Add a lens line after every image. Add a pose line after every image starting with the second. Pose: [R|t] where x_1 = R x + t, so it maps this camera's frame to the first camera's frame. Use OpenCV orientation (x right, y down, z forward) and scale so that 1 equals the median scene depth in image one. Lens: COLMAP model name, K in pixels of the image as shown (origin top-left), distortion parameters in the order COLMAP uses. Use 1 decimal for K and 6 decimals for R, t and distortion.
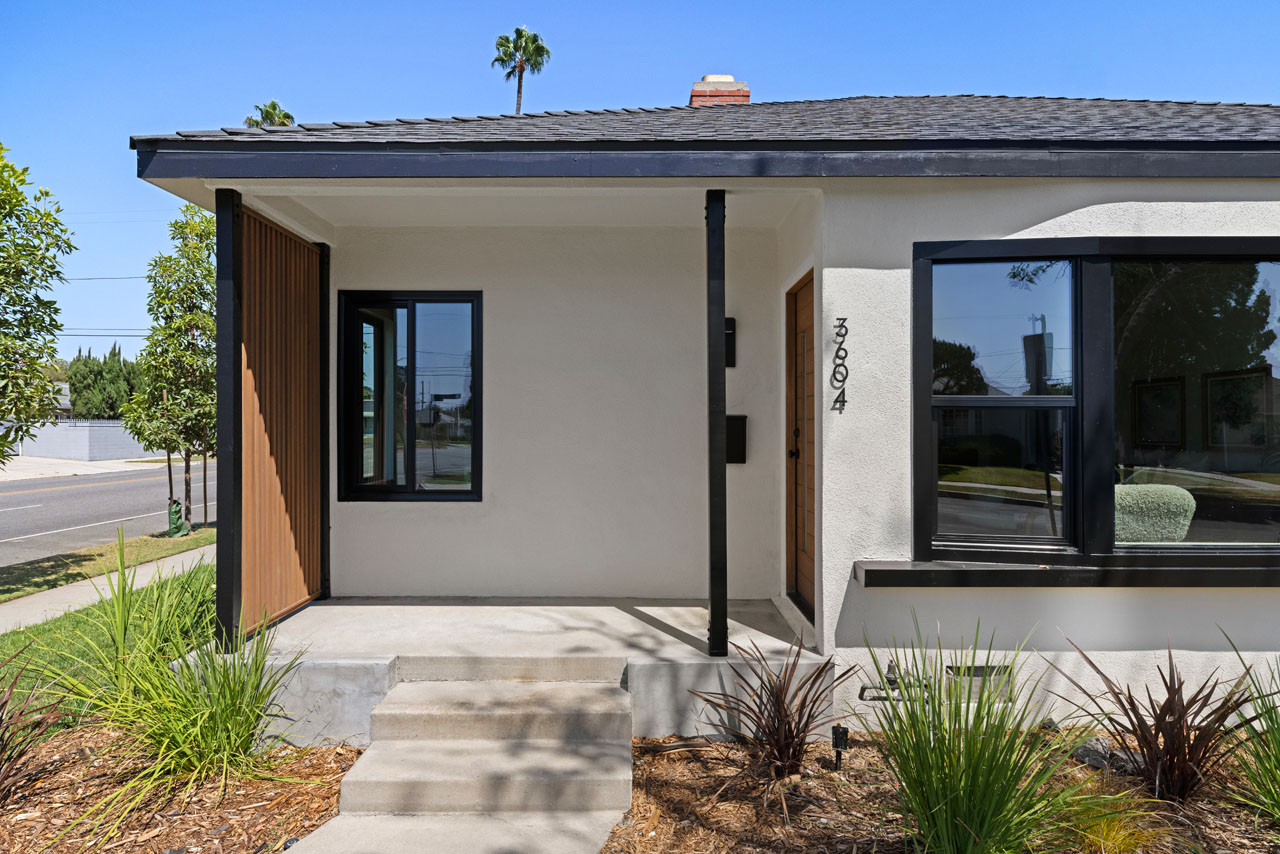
lens RADIAL K [[729.4, 0, 663.2], [0, 729.4, 423.8], [0, 0, 1]] dist [-0.000535, 0.000255]
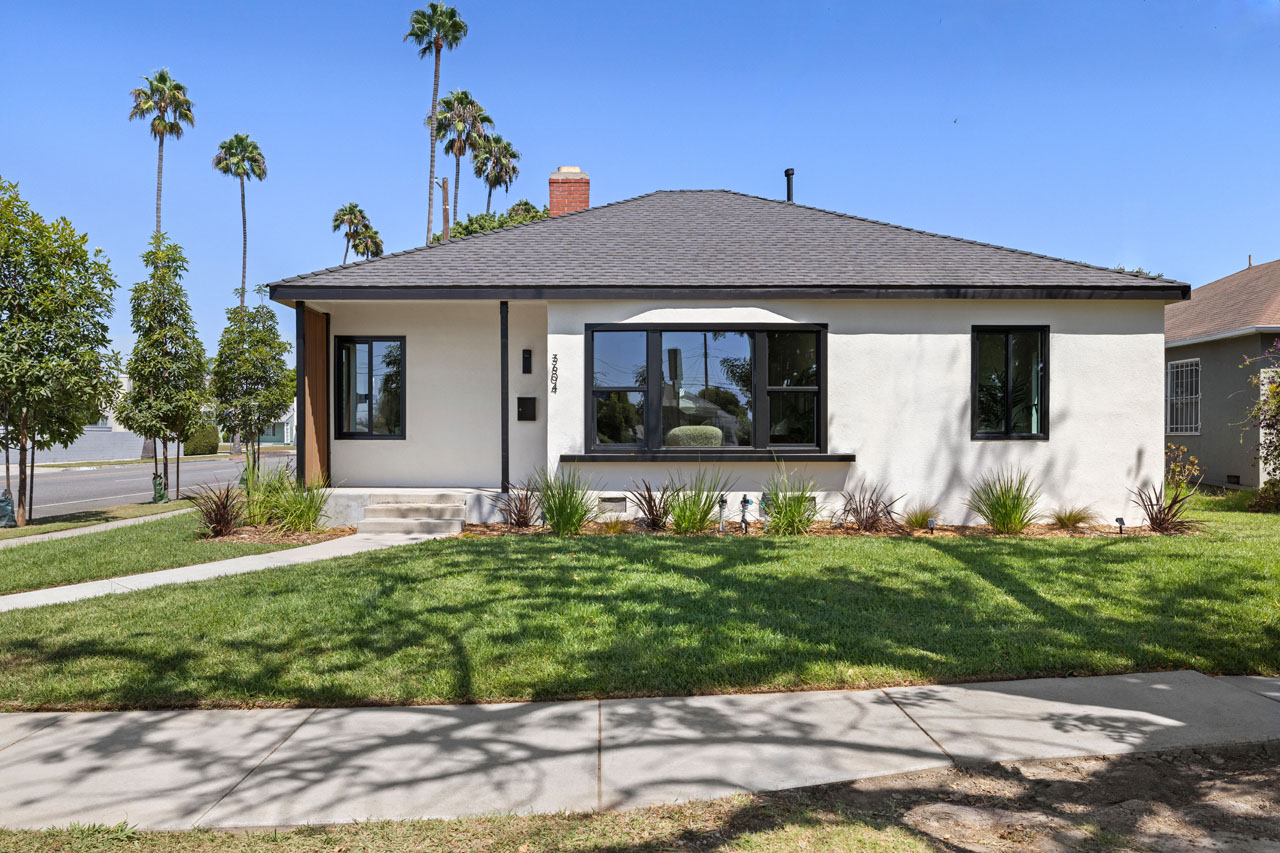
lens RADIAL K [[840.0, 0, 639.7], [0, 840.0, 461.6], [0, 0, 1]] dist [-0.000632, -0.000508]
pose [[0.999257, 0.000934, 0.038528, 0.319100], [-0.002166, 0.999487, 0.031956, 0.093423], [-0.038478, -0.032015, 0.998746, -1.394669]]
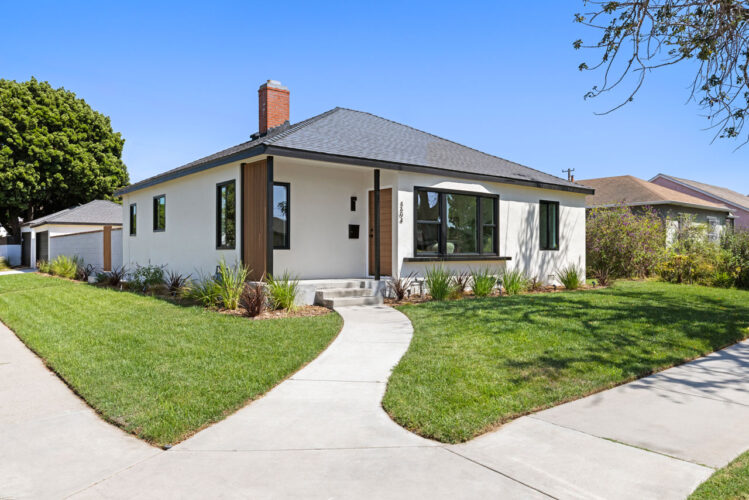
lens RADIAL K [[520.4, 0, 374.5], [0, 520.4, 250.0], [0, 0, 1]] dist [-0.001067, -0.000206]
pose [[0.763391, 0.001754, 0.645934, -1.439486], [-0.001906, 0.999998, -0.000462, 0.109495], [-0.645934, -0.000878, 0.763393, -0.969195]]
